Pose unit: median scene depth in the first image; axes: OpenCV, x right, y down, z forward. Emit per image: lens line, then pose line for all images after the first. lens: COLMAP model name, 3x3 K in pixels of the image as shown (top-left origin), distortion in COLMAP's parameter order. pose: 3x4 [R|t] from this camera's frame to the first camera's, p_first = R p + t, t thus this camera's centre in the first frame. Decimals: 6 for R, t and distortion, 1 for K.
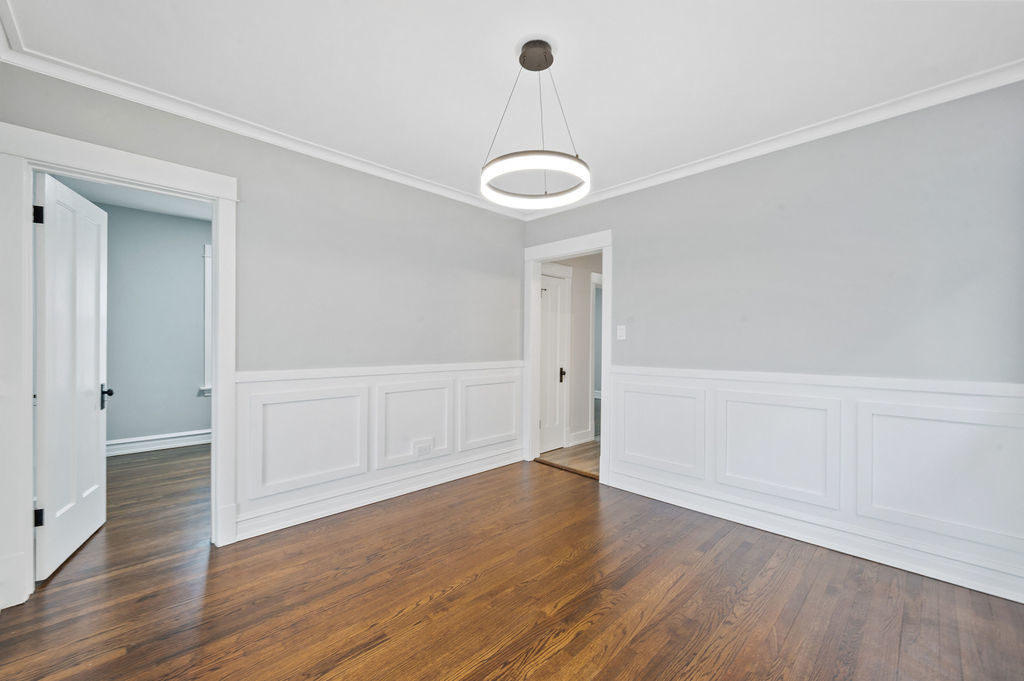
lens RADIAL K [[408.7, 0, 498.7], [0, 408.7, 336.8], [0, 0, 1]] dist [0.003093, -0.000380]
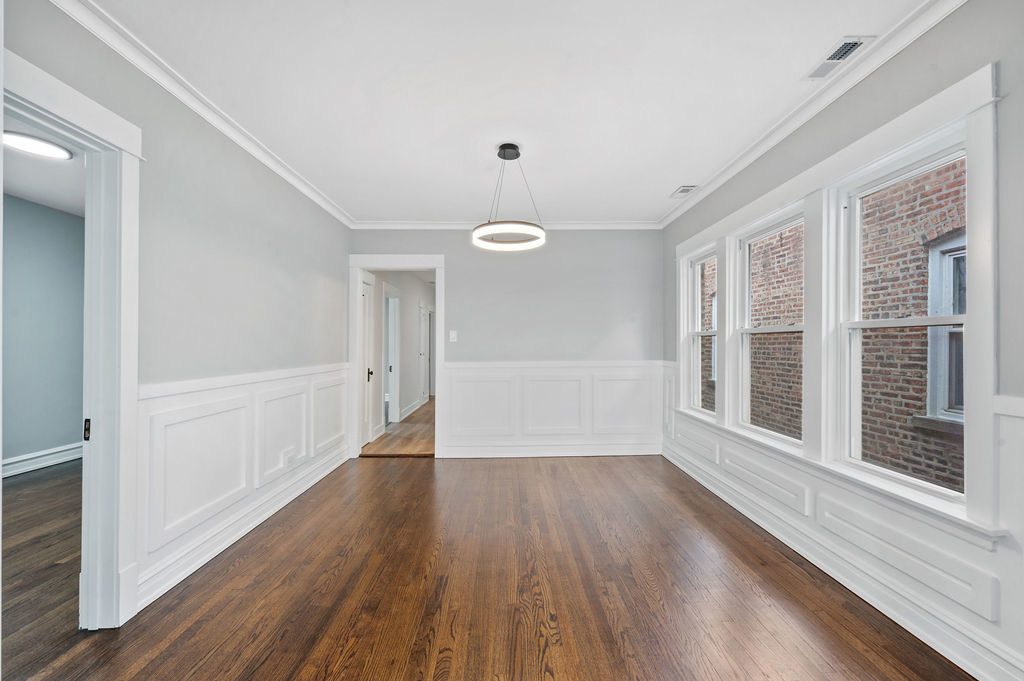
lens RADIAL K [[408.7, 0, 508.5], [0, 408.7, 340.5], [0, 0, 1]] dist [0.003093, -0.000380]
pose [[0.689158, -0.003704, 0.724602, -0.513995], [-0.000186, 0.999986, 0.005288, -0.004796], [-0.724611, -0.003779, 0.689147, -0.011822]]
